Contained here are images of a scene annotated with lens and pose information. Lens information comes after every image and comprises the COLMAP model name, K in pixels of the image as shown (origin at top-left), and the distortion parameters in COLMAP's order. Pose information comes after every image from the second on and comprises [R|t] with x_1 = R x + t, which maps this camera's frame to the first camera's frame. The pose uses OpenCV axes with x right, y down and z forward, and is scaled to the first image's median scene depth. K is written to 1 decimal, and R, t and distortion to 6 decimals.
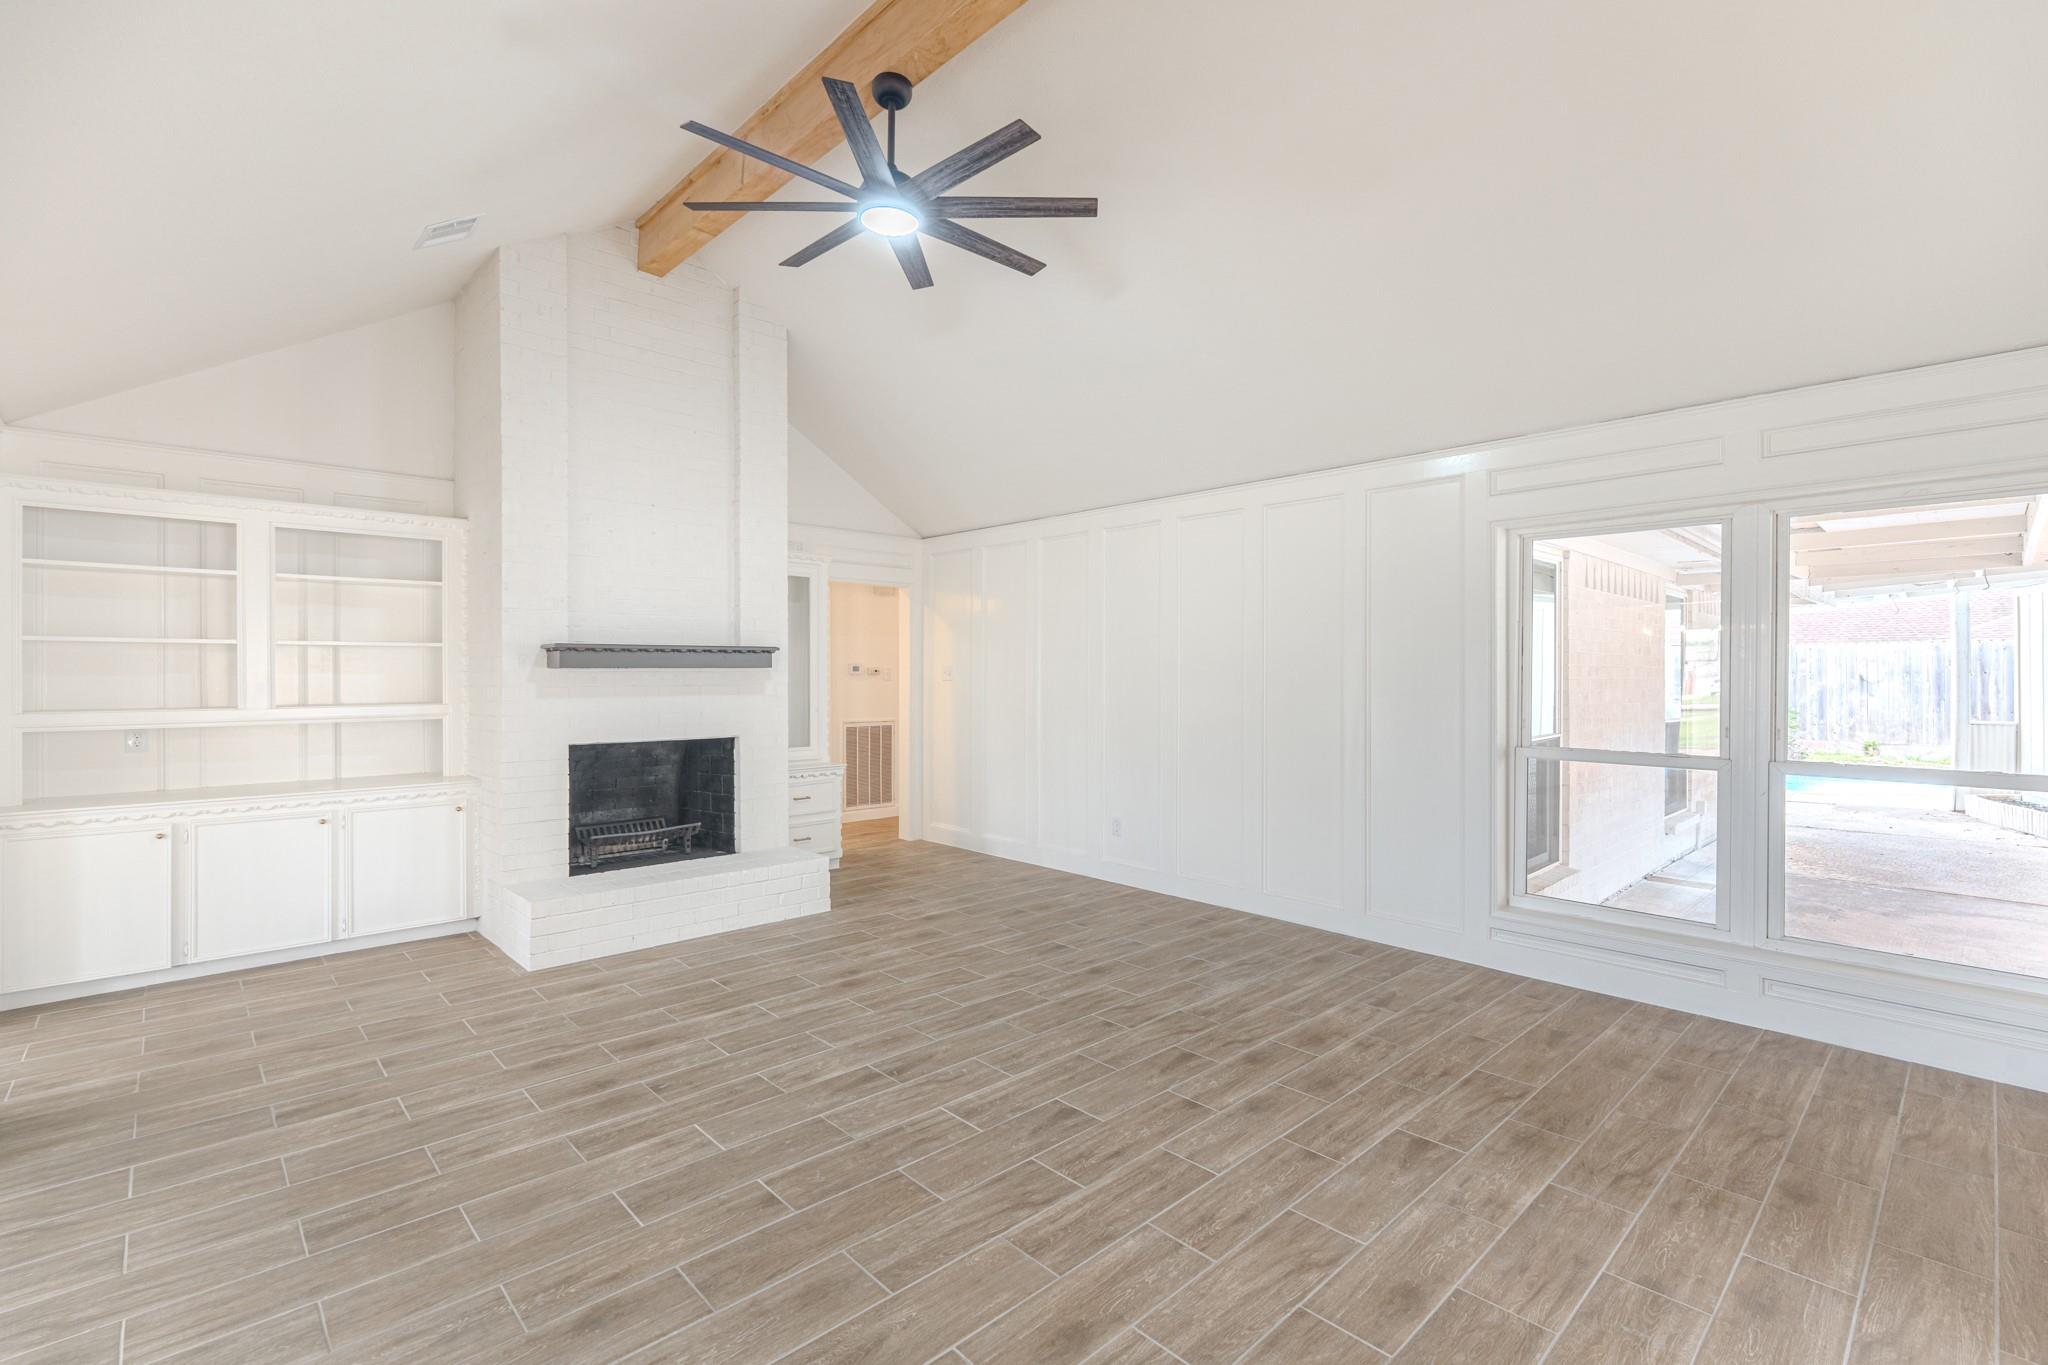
lens RADIAL K [[900.5, 0, 1020.2], [0, 900.5, 679.3], [0, 0, 1]] dist [-0.002201, -0.000113]
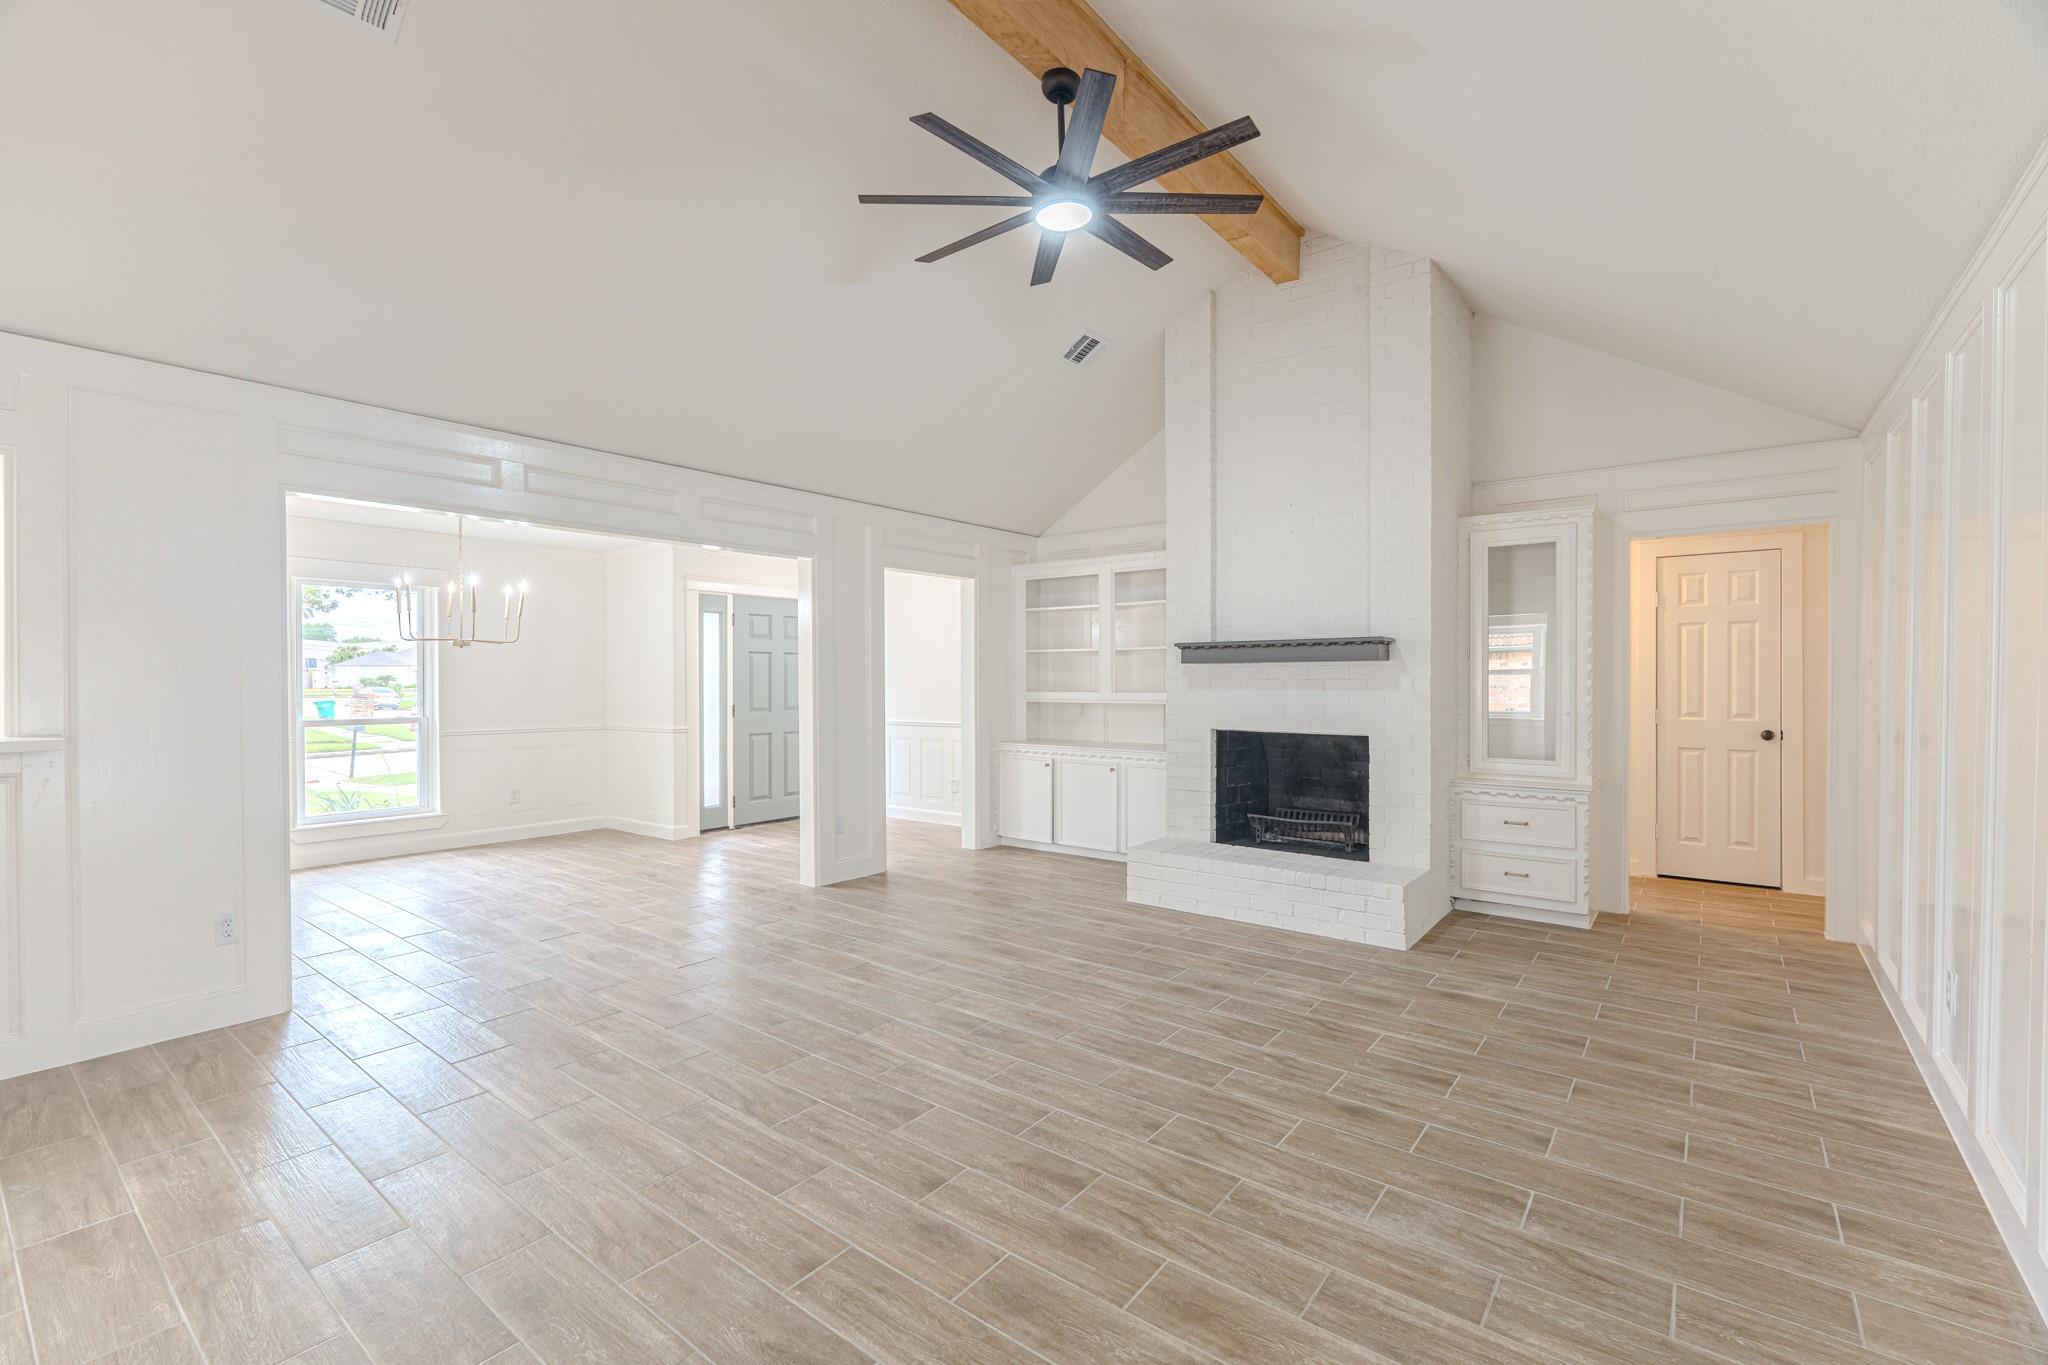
lens RADIAL K [[900.5, 0, 1020.2], [0, 900.5, 679.3], [0, 0, 1]] dist [-0.002201, -0.000113]
pose [[0.155477, 0.005635, -0.987823, 0.748639], [-0.001266, 0.999984, 0.005505, 0.002159], [0.987839, 0.000395, 0.155481, 0.697920]]
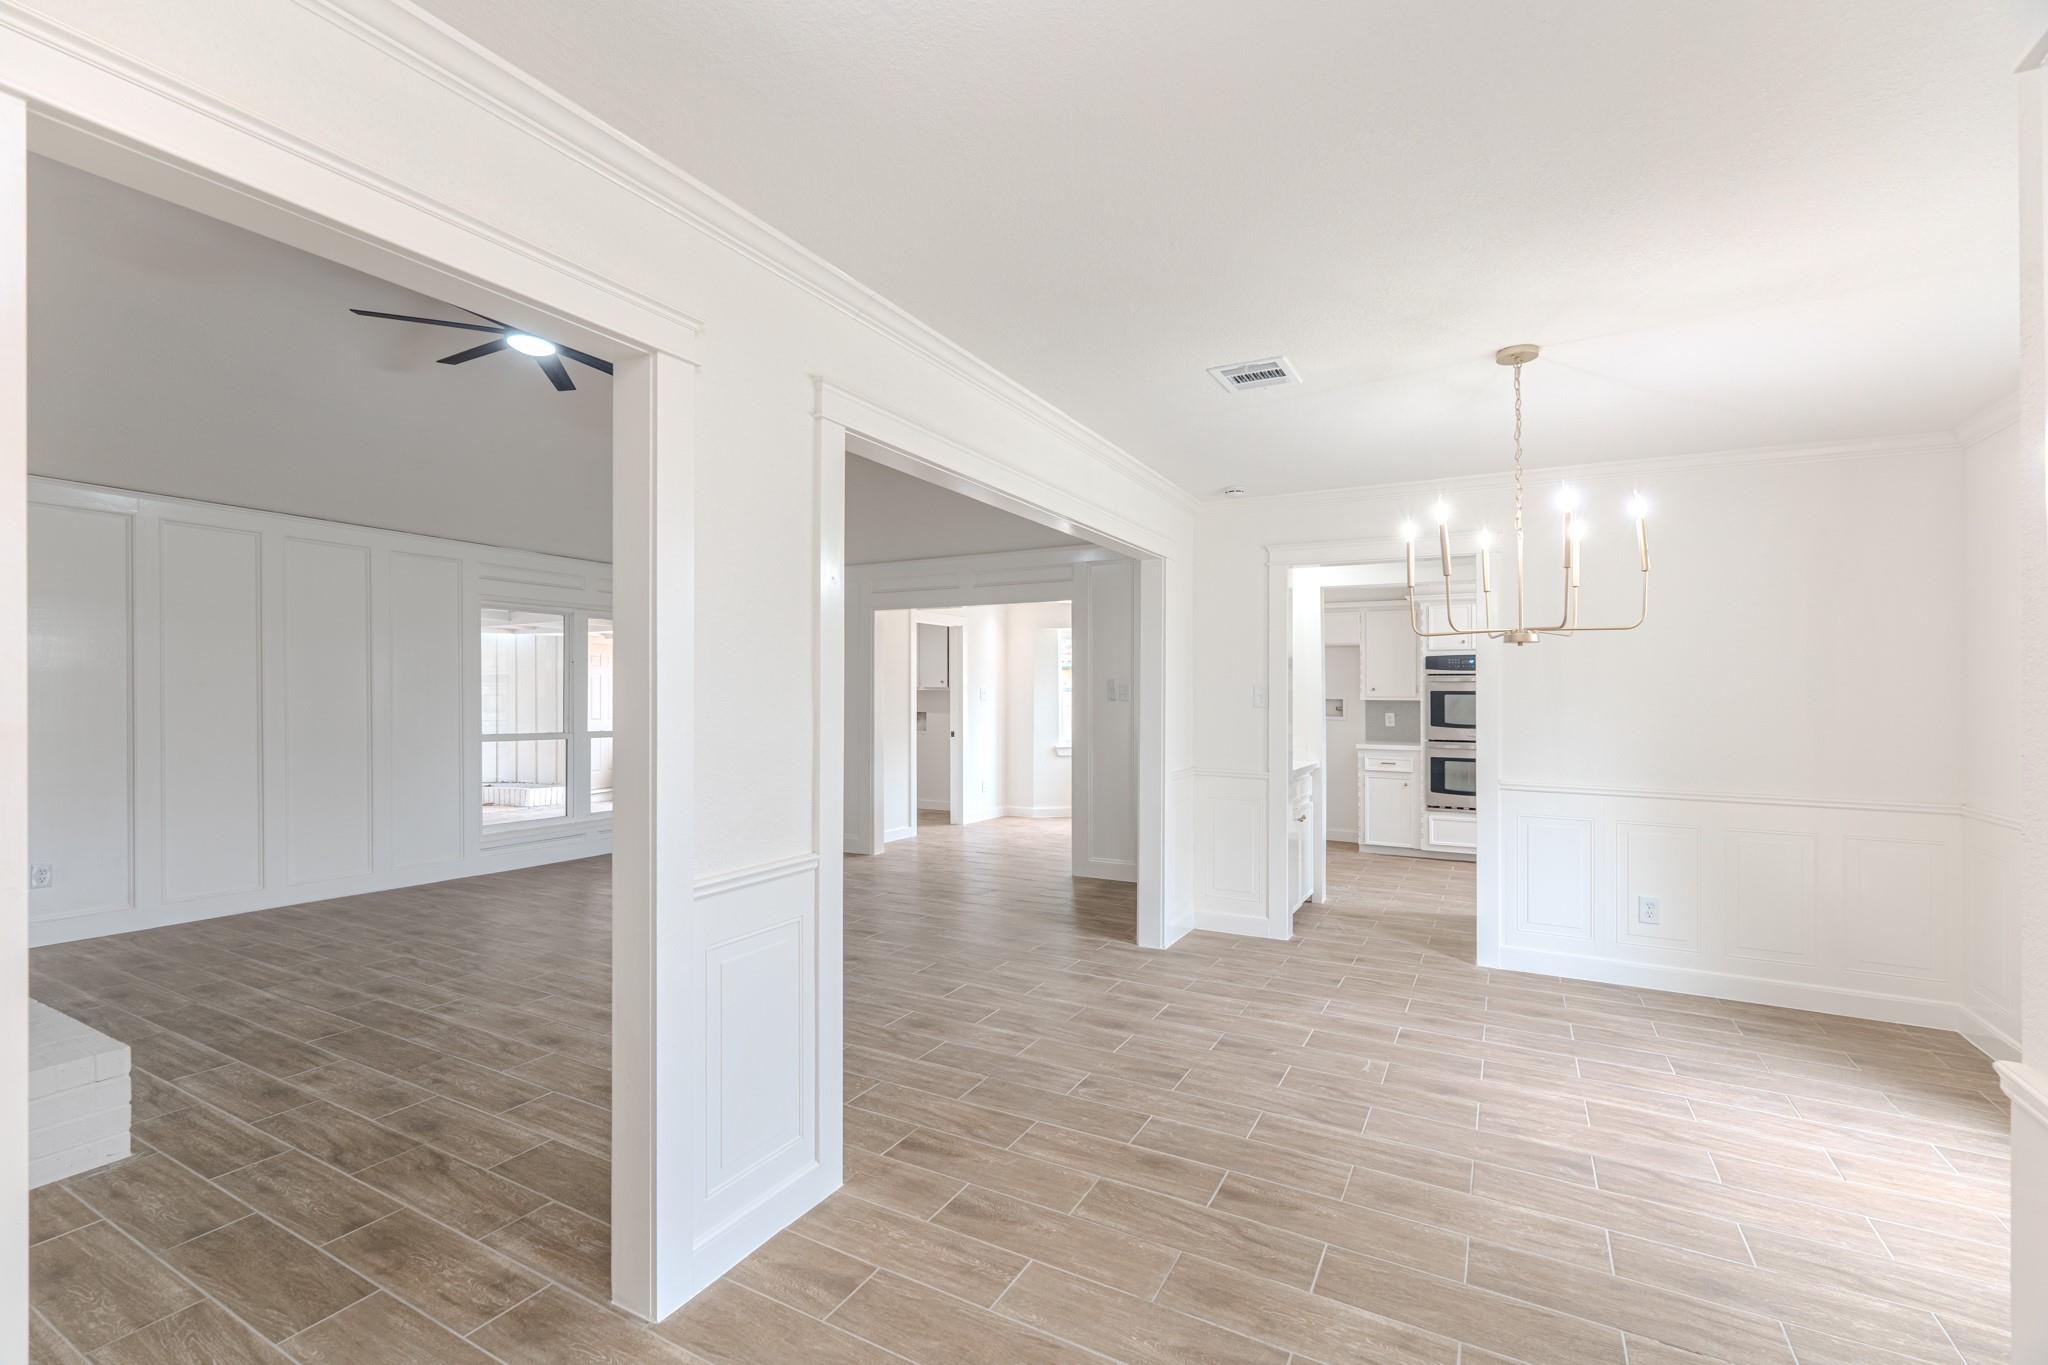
lens RADIAL K [[920.3, 0, 1026.3], [0, 920.3, 706.1], [0, 0, 1]] dist [0.000445, -0.000561]
pose [[-0.314412, -0.011618, 0.949215, -1.448850], [-0.002532, 0.999932, 0.011400, 0.000443], [-0.949283, 0.001181, -0.314420, 0.649711]]
